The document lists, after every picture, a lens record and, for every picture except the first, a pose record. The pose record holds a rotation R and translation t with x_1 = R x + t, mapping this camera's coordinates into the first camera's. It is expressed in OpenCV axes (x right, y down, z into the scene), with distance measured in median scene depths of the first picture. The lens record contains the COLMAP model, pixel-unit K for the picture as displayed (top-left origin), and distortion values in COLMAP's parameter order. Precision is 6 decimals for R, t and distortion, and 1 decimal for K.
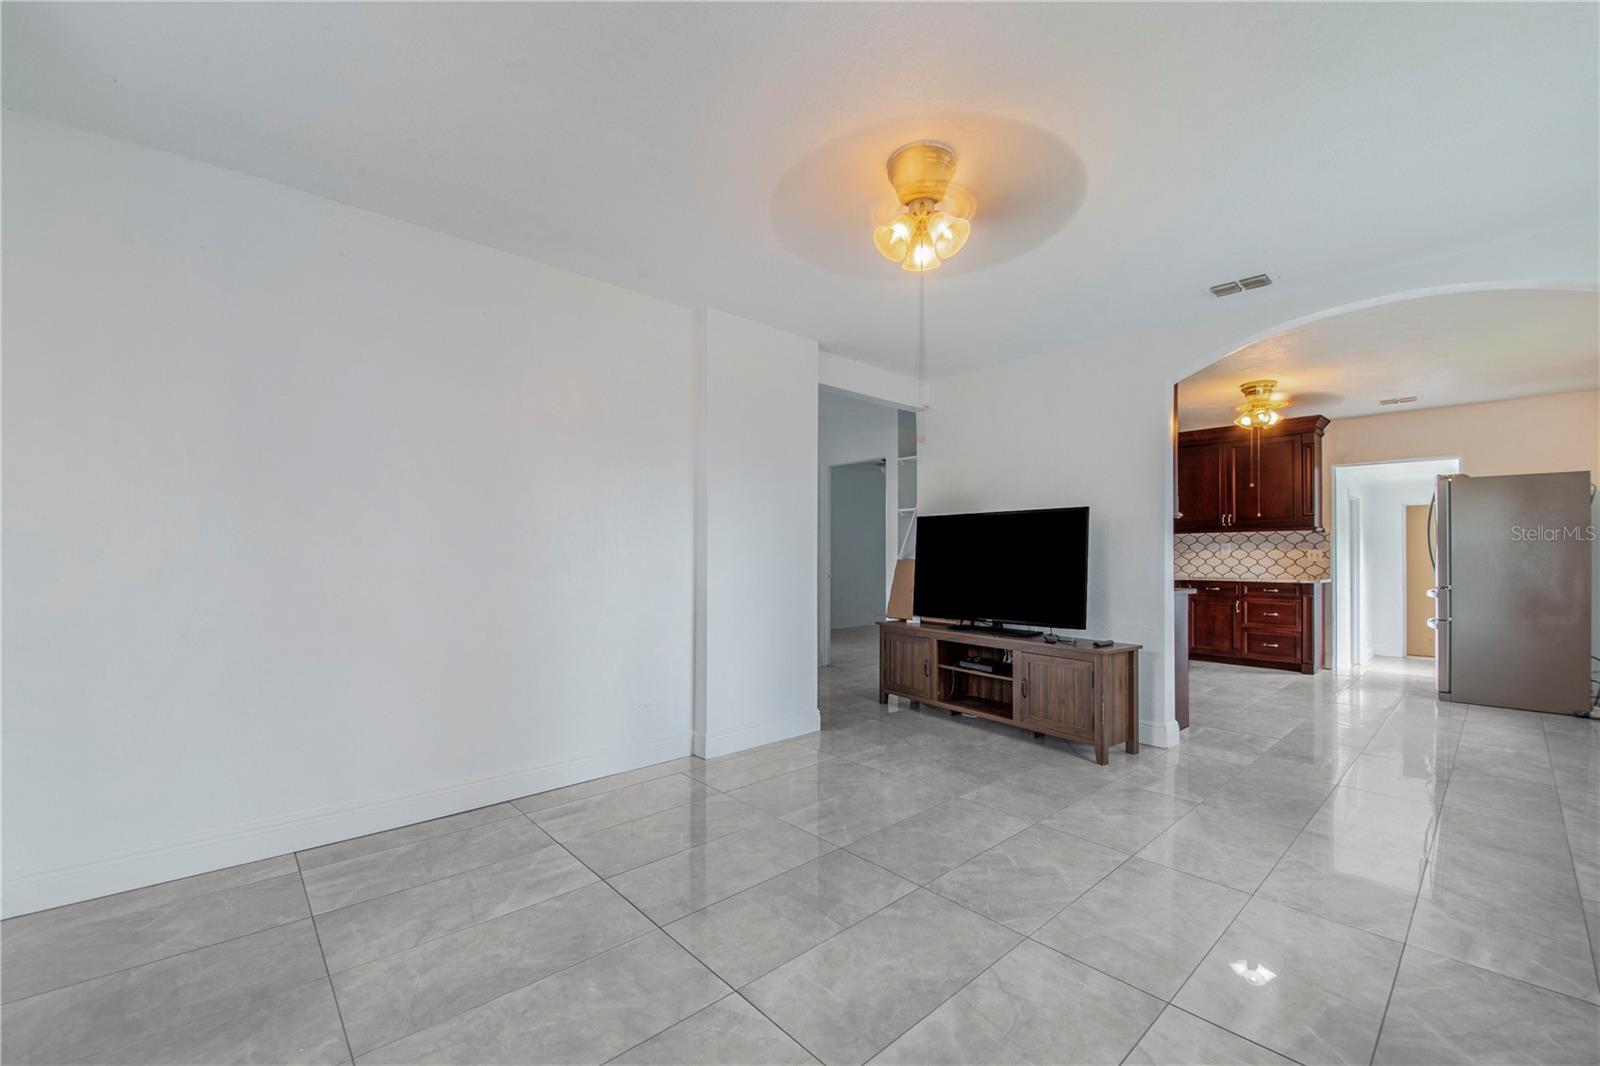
lens RADIAL K [[702.2, 0, 800.5], [0, 702.2, 550.5], [0, 0, 1]] dist [0.000275, -0.000749]
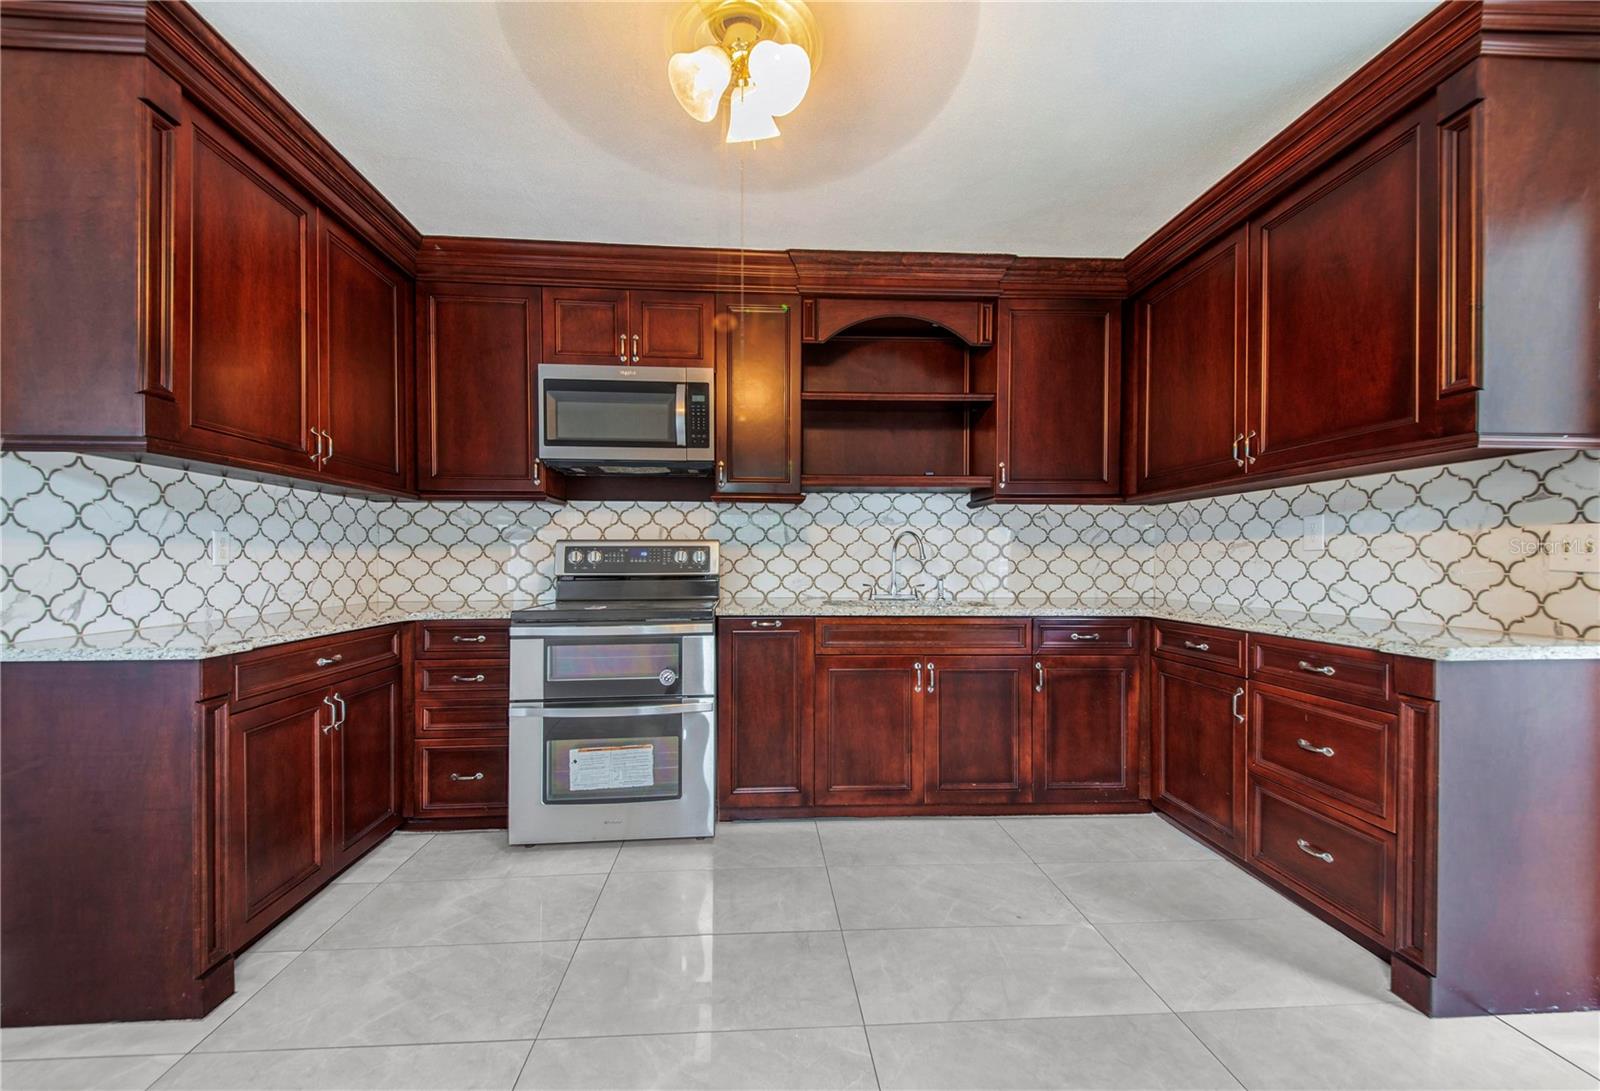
lens RADIAL K [[638.7, 0, 776.9], [0, 638.7, 558.0], [0, 0, 1]] dist [0.063015, -0.025332]
pose [[0.746403, -0.005787, -0.665469, 0.676315], [0.008850, 0.999960, 0.001231, 0.007902], [0.665435, -0.006808, 0.746425, 0.632480]]
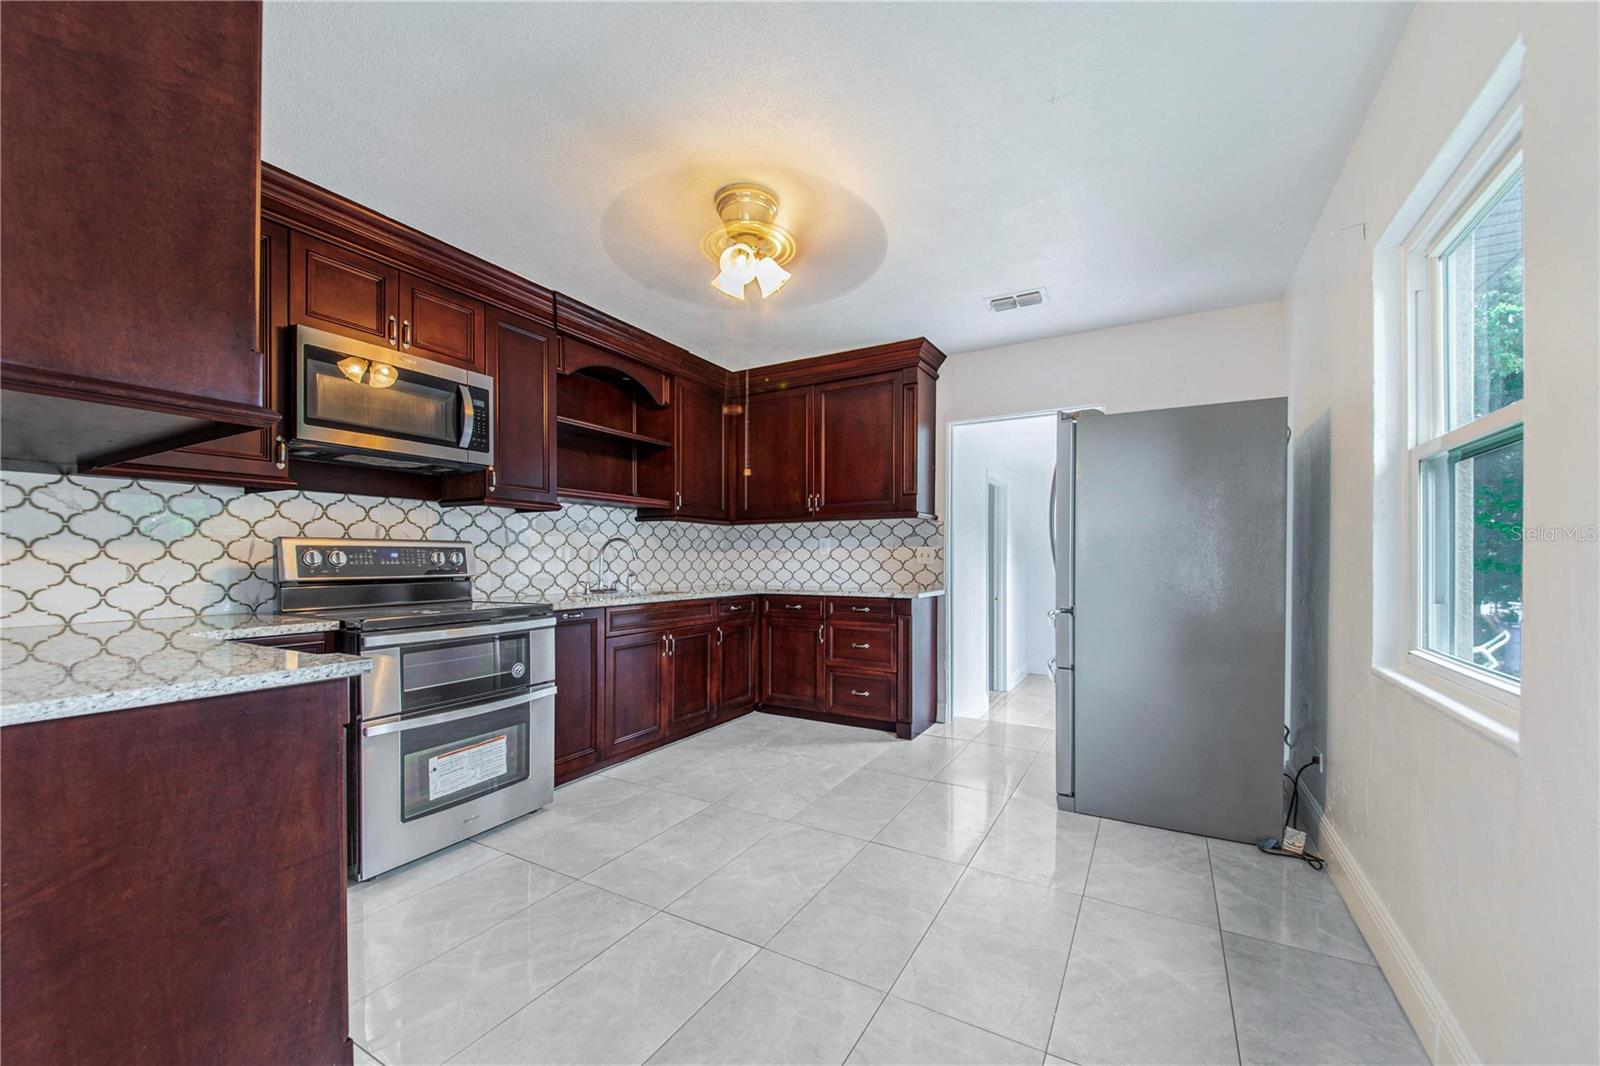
lens RADIAL K [[622.4, 0, 800.4], [0, 622.4, 560.3], [0, 0, 1]] dist [0.000747, -0.000127]
pose [[0.964513, -0.006389, 0.263958, 0.457583], [0.003744, 0.999938, 0.010524, 0.005057], [-0.264009, -0.009162, 0.964477, 0.453040]]
